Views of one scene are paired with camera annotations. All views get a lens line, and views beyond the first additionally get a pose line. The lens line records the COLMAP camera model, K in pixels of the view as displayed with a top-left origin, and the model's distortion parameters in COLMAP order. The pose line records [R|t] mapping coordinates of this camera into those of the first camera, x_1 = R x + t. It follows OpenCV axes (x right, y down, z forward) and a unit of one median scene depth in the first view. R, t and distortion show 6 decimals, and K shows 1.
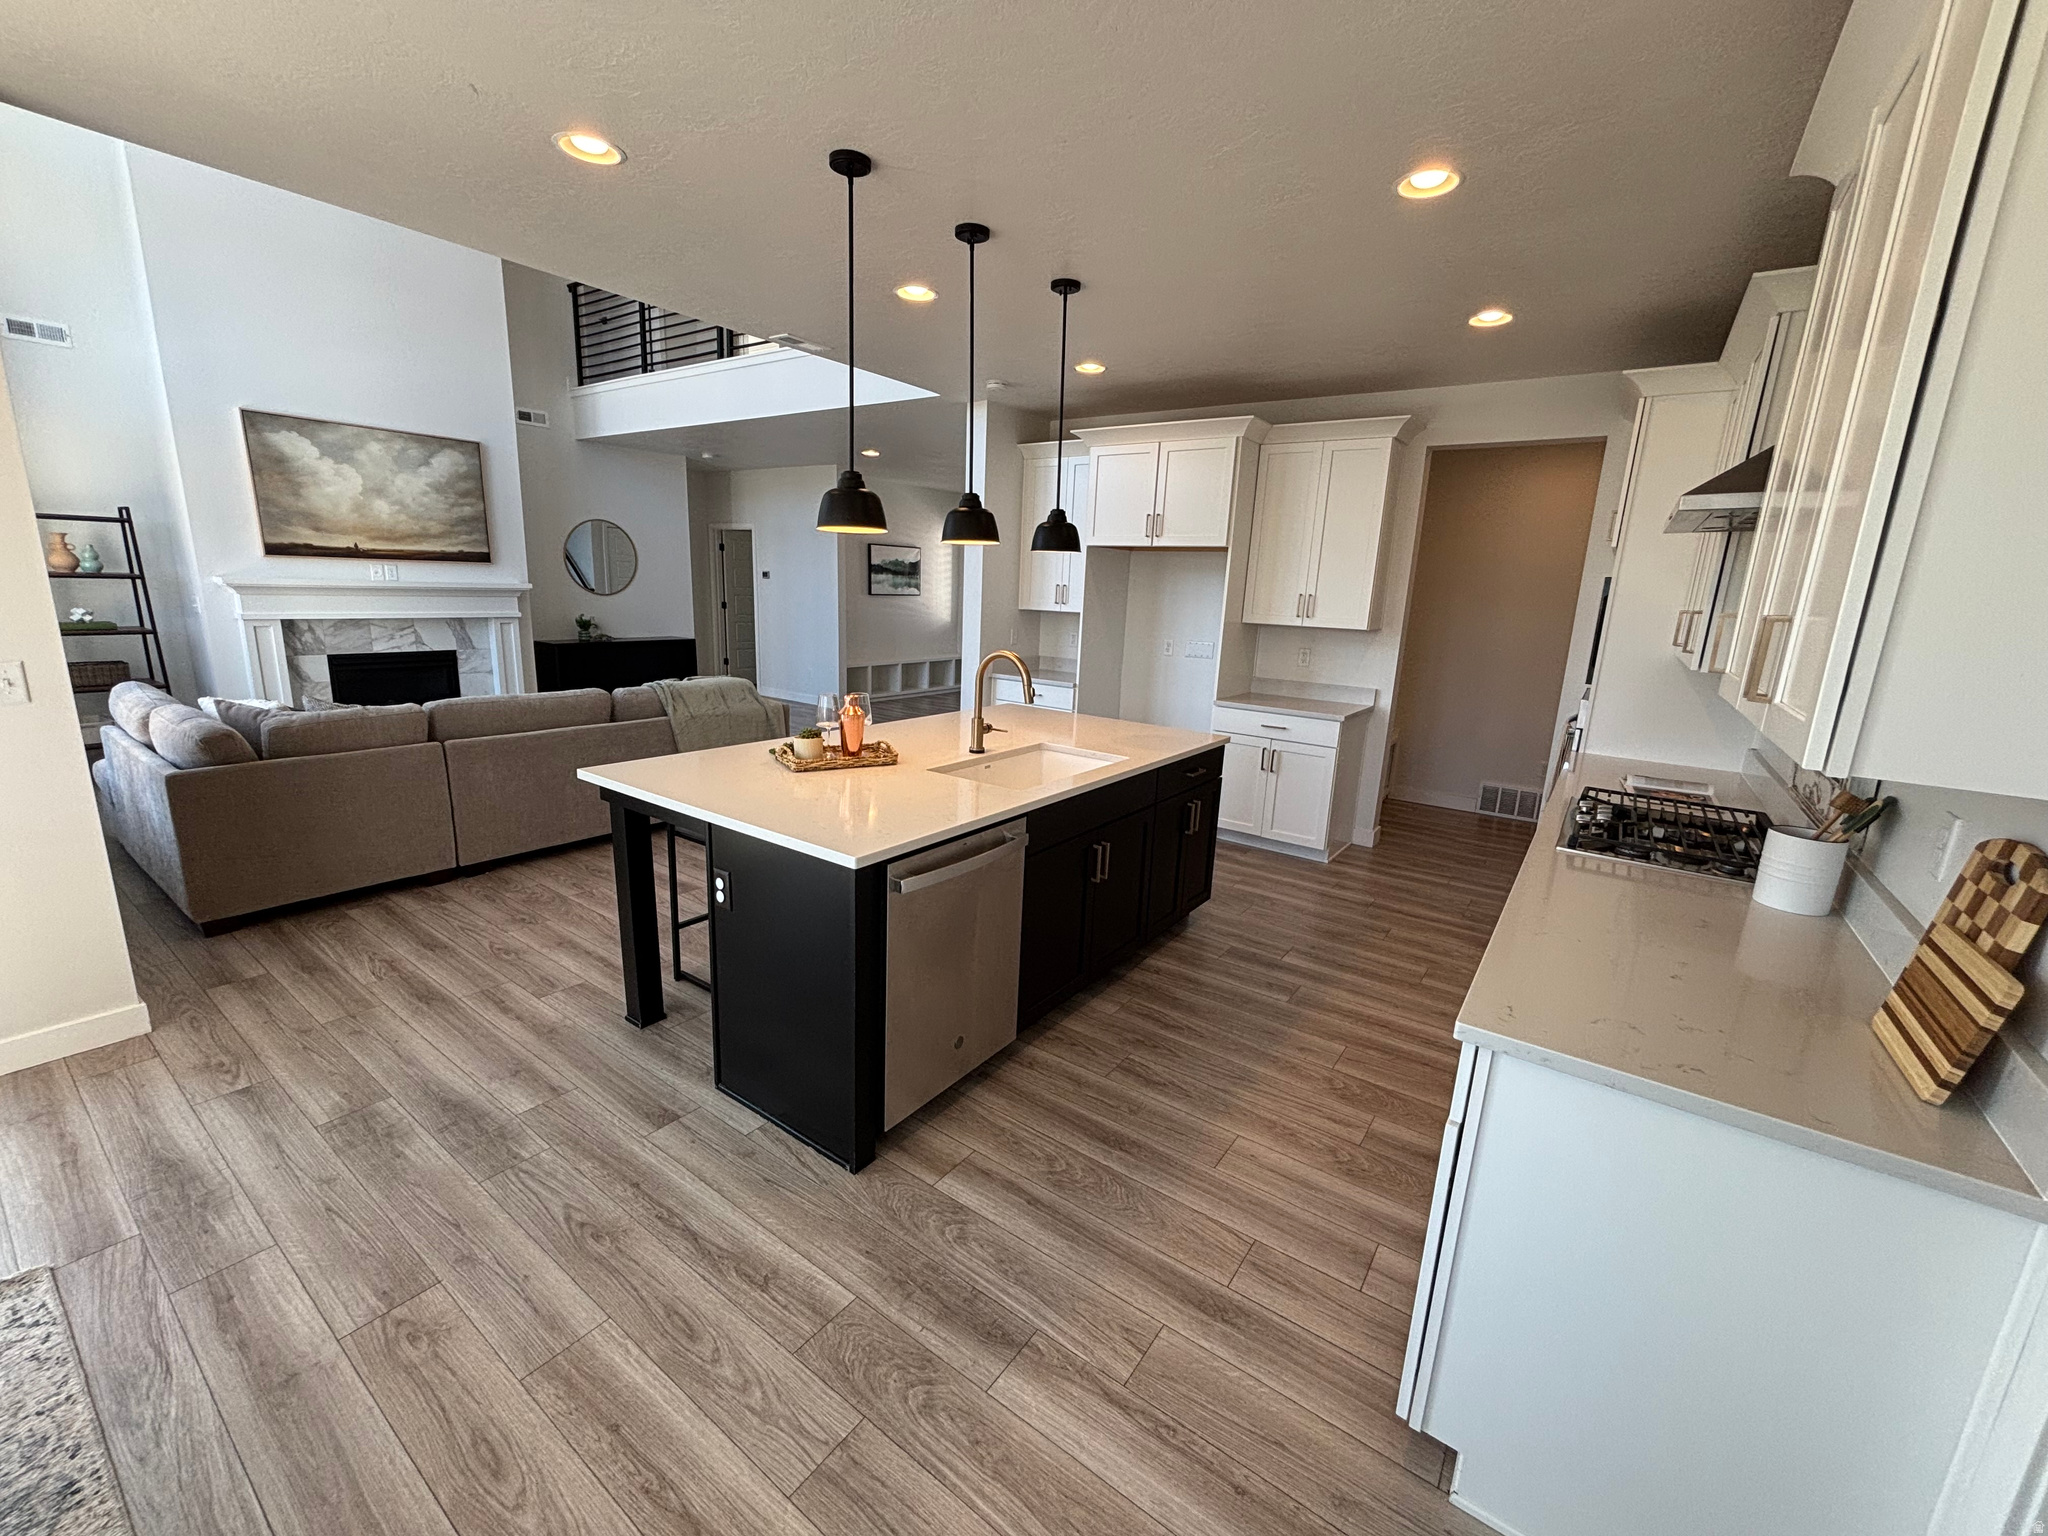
lens RADIAL K [[823.9, 0, 1017.1], [0, 823.9, 767.9], [0, 0, 1]] dist [0.000716, -0.001878]
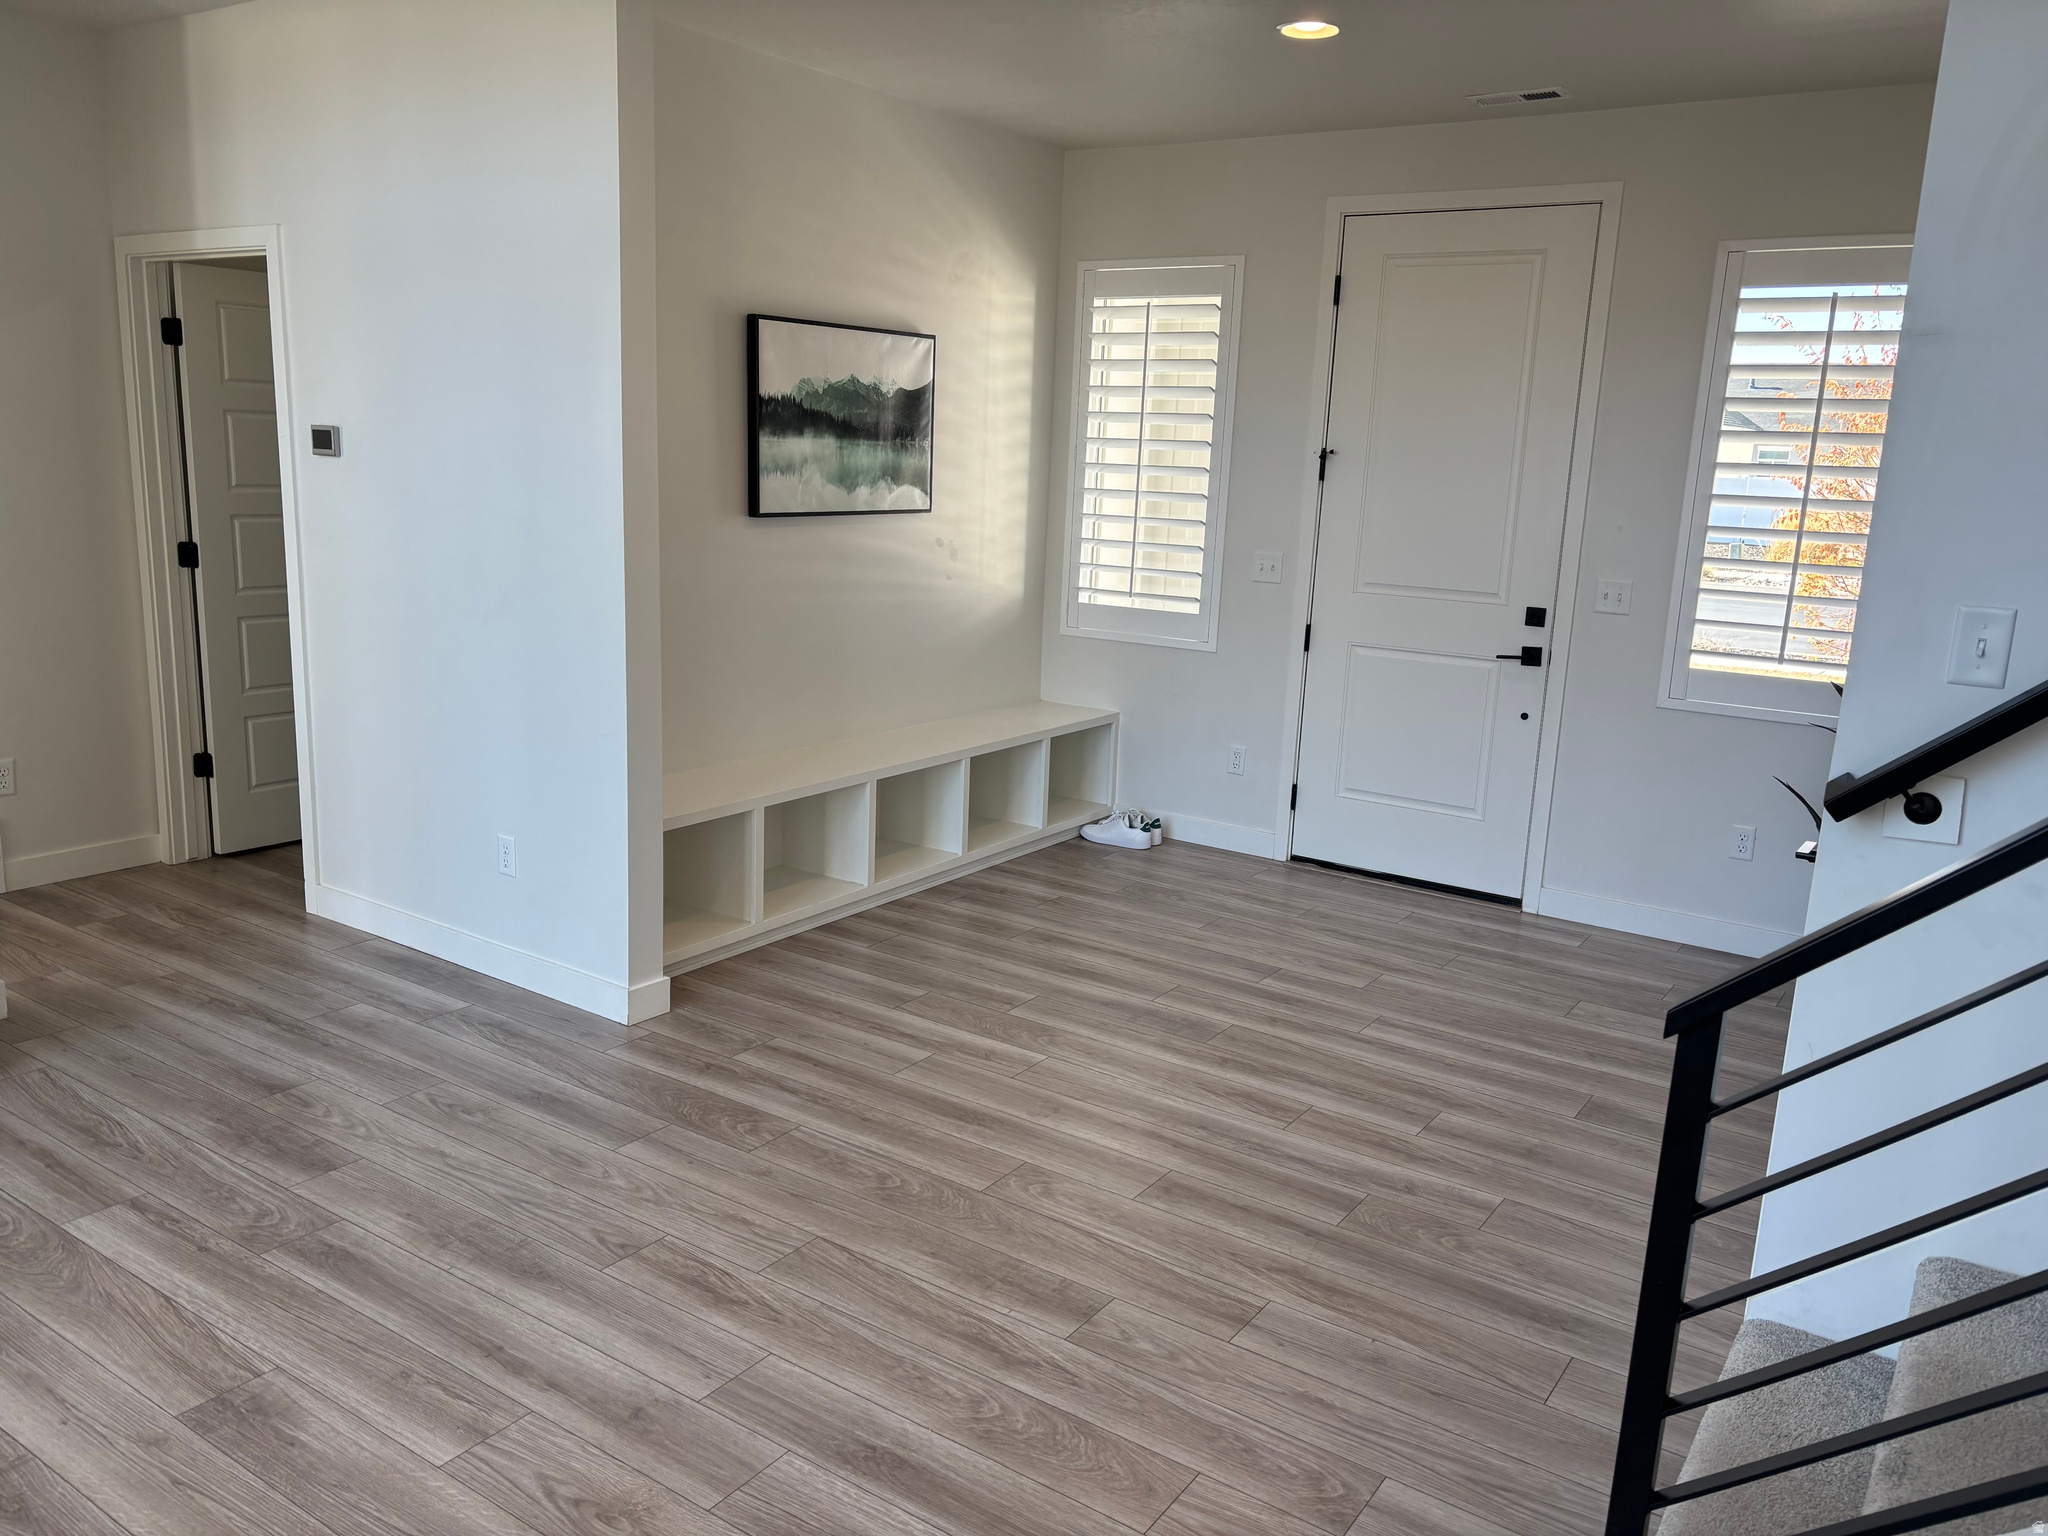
lens RADIAL K [[1556.5, 0, 1019.0], [0, 1556.5, 771.1], [0, 0, 1]] dist [-0.011107, -0.007057]
pose [[0.999478, -0.007958, 0.031312, -0.109789], [0.008368, 0.999881, -0.012969, -0.122439], [-0.031205, 0.013225, 0.999426, 0.510334]]
